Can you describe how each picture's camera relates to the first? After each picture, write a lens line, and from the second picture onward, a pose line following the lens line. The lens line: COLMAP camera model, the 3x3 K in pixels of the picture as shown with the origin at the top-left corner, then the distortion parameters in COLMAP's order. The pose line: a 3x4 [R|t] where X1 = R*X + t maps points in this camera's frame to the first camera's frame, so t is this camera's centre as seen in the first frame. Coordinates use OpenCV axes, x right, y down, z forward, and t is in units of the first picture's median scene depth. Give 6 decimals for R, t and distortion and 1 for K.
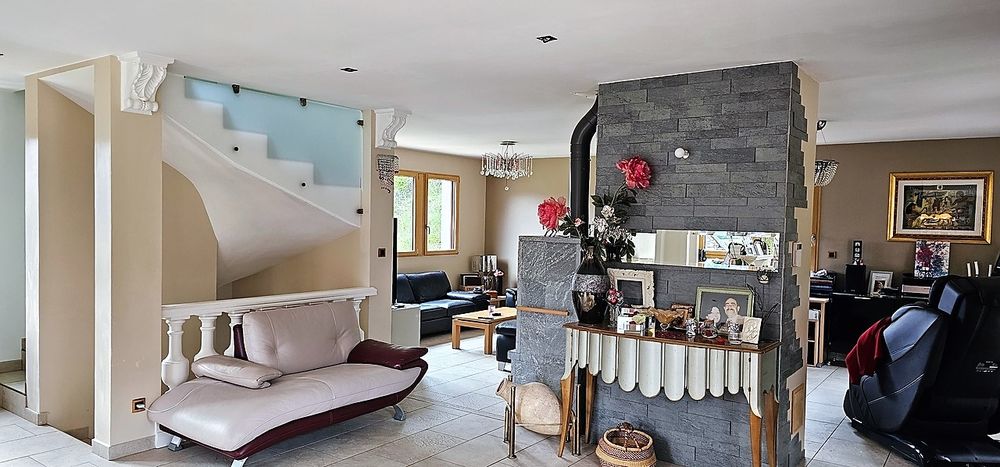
lens RADIAL K [[675.0, 0, 500.0], [0, 675.0, 233.5], [0, 0, 1]] dist [-0.000091, -0.000044]
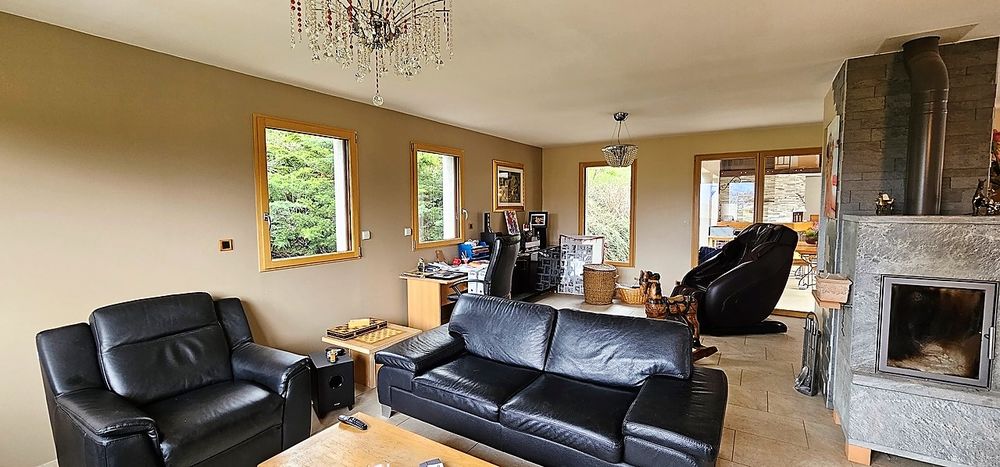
lens RADIAL K [[413.9, 0, 500.0], [0, 413.9, 233.5], [0, 0, 1]] dist [-0.000398, -0.000057]
pose [[-0.071135, -0.082991, 0.994008, -0.224871], [0.028188, 0.995967, 0.085172, -0.015754], [-0.997068, 0.034077, -0.068509, 1.056547]]
